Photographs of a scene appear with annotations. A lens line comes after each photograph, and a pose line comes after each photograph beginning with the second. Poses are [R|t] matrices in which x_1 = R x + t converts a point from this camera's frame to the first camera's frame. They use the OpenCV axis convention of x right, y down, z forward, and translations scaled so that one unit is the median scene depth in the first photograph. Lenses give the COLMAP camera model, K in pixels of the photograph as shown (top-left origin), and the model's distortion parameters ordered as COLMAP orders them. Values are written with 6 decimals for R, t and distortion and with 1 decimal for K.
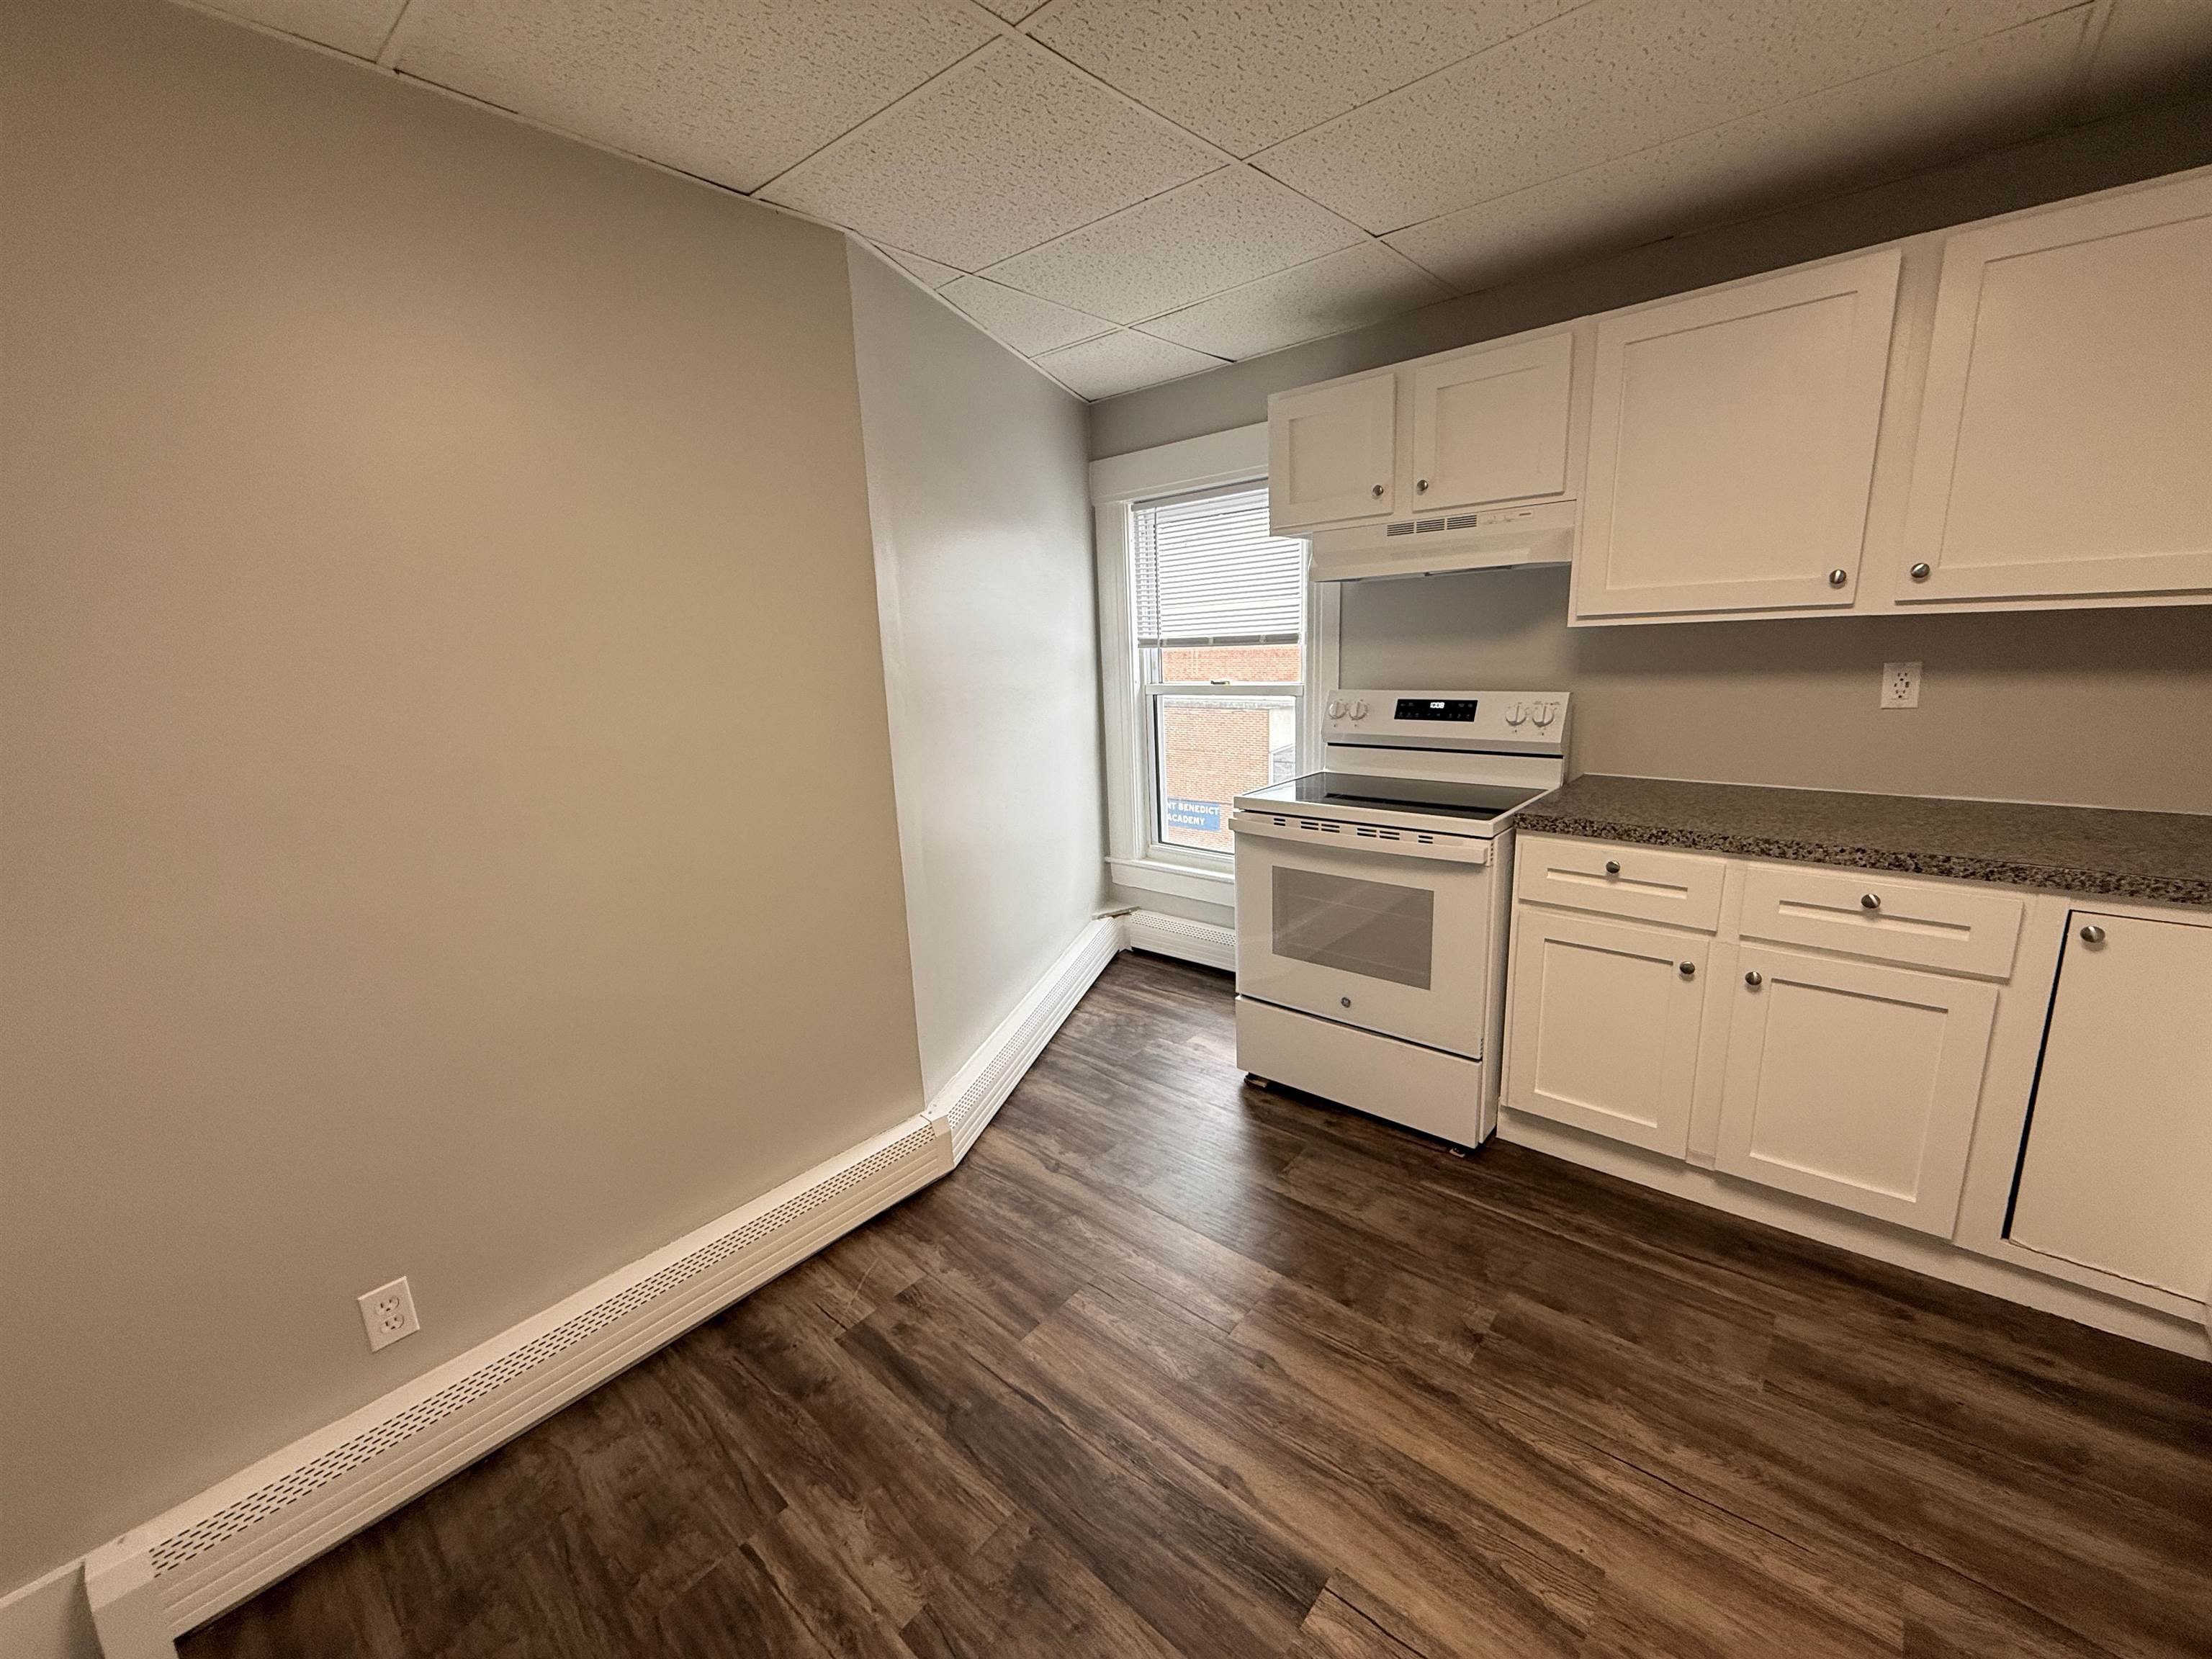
lens RADIAL K [[877.7, 0, 1098.3], [0, 877.7, 825.0], [0, 0, 1]] dist [0.000023, 0.000071]
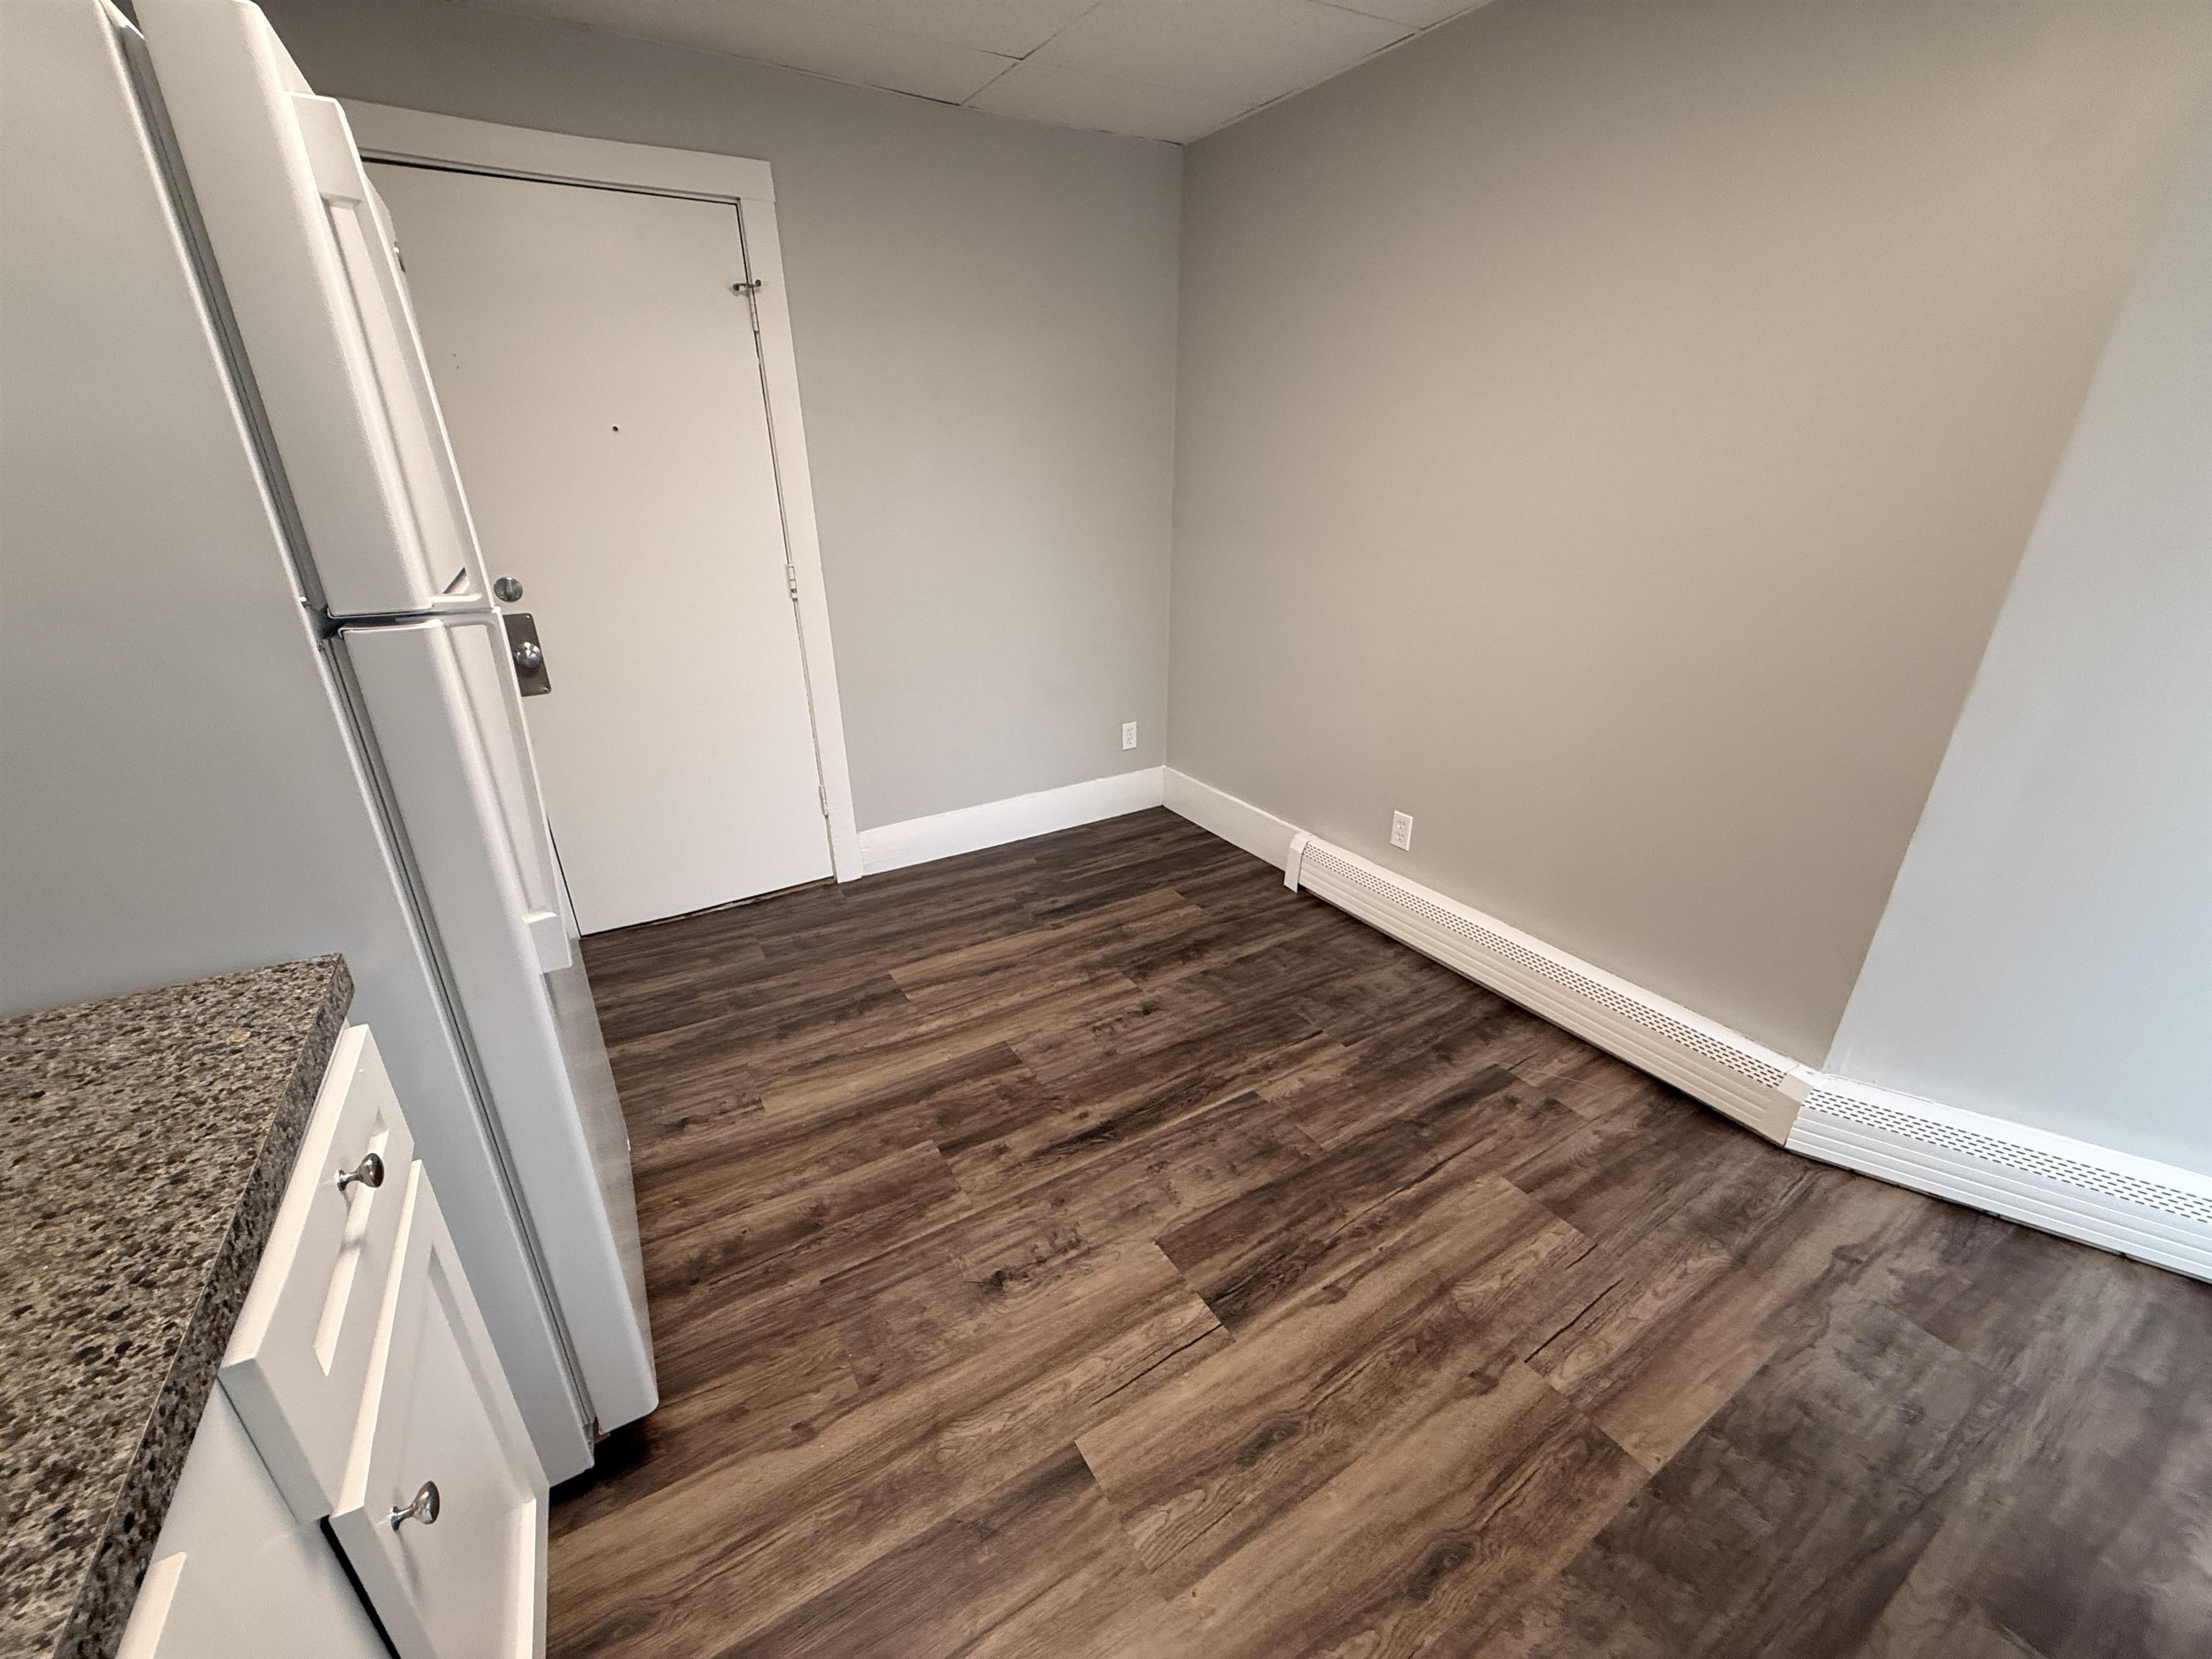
lens RADIAL K [[878.7, 0, 1109.8], [0, 878.7, 828.1], [0, 0, 1]] dist [-0.000534, -0.000202]
pose [[-0.283460, 0.417011, -0.863570, 0.767219], [-0.186167, 0.859445, 0.476127, -0.155909], [0.940740, 0.295731, -0.165985, 0.647976]]
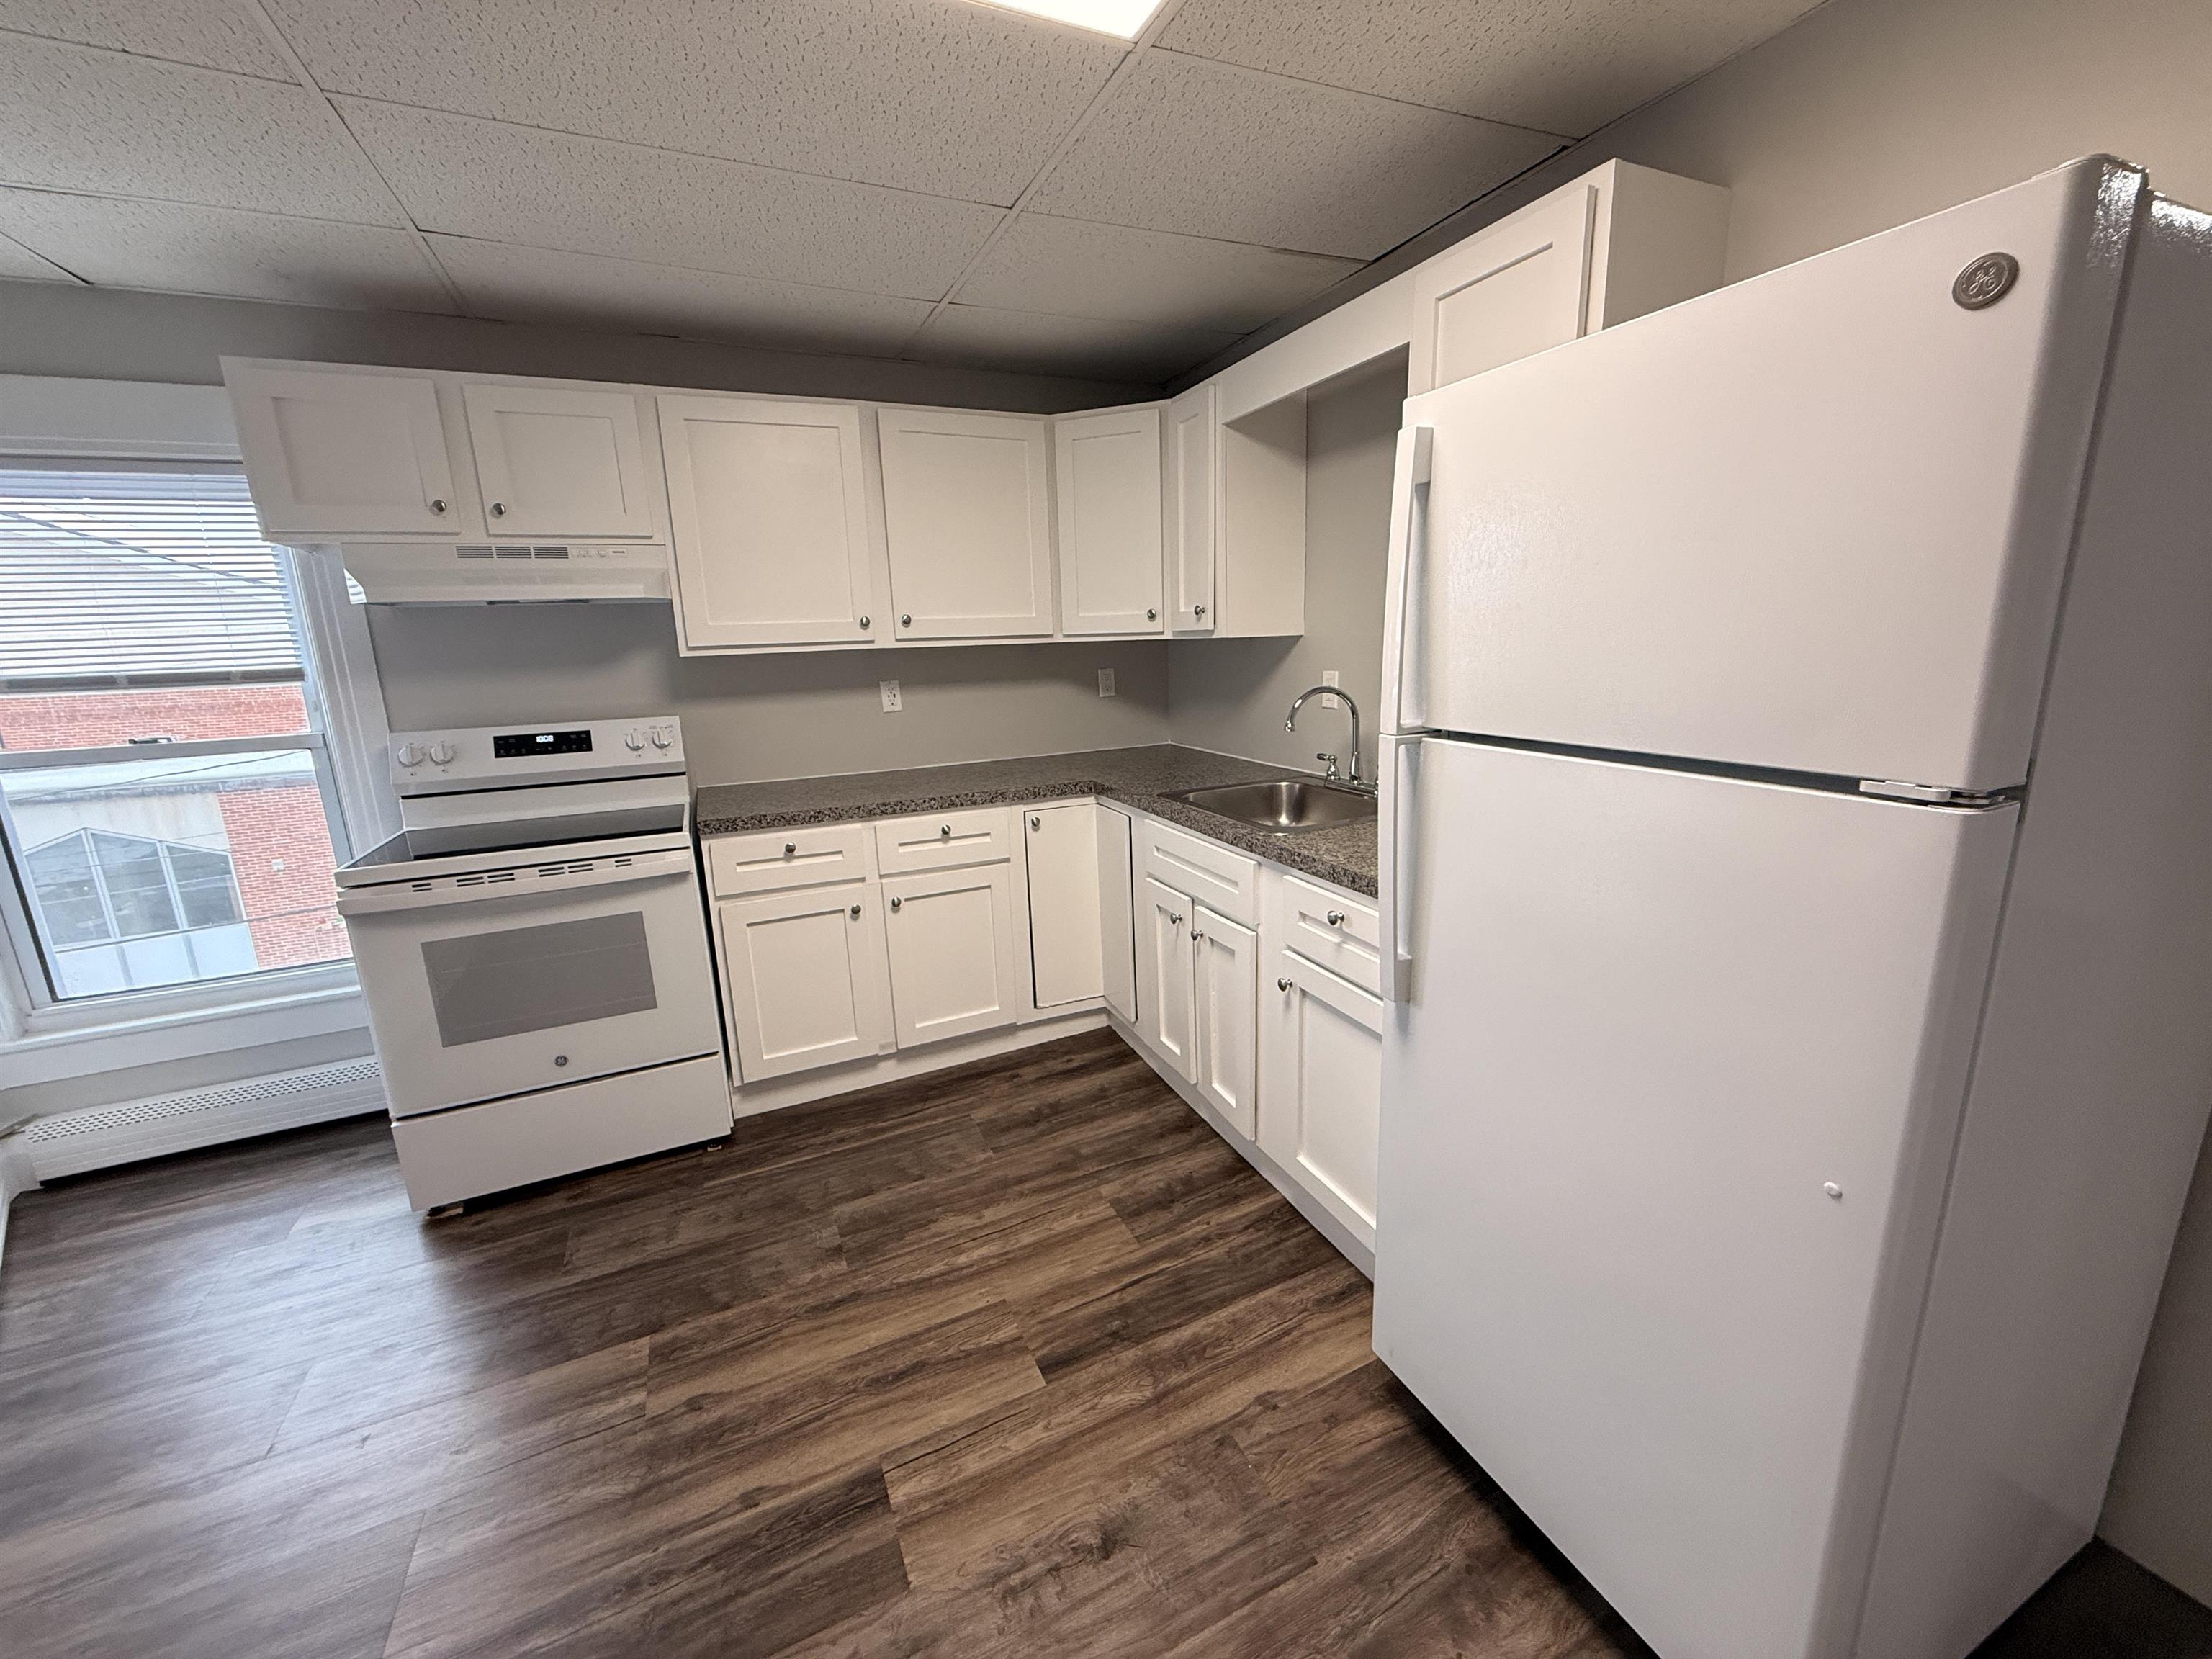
lens RADIAL K [[877.7, 0, 1106.3], [0, 877.7, 822.3], [0, 0, 1]] dist [0.000023, 0.000071]
pose [[0.396979, -0.160810, 0.903630, -0.394219], [0.212188, 0.973940, 0.080105, 0.009548], [-0.892964, 0.159939, 0.420756, 0.093880]]
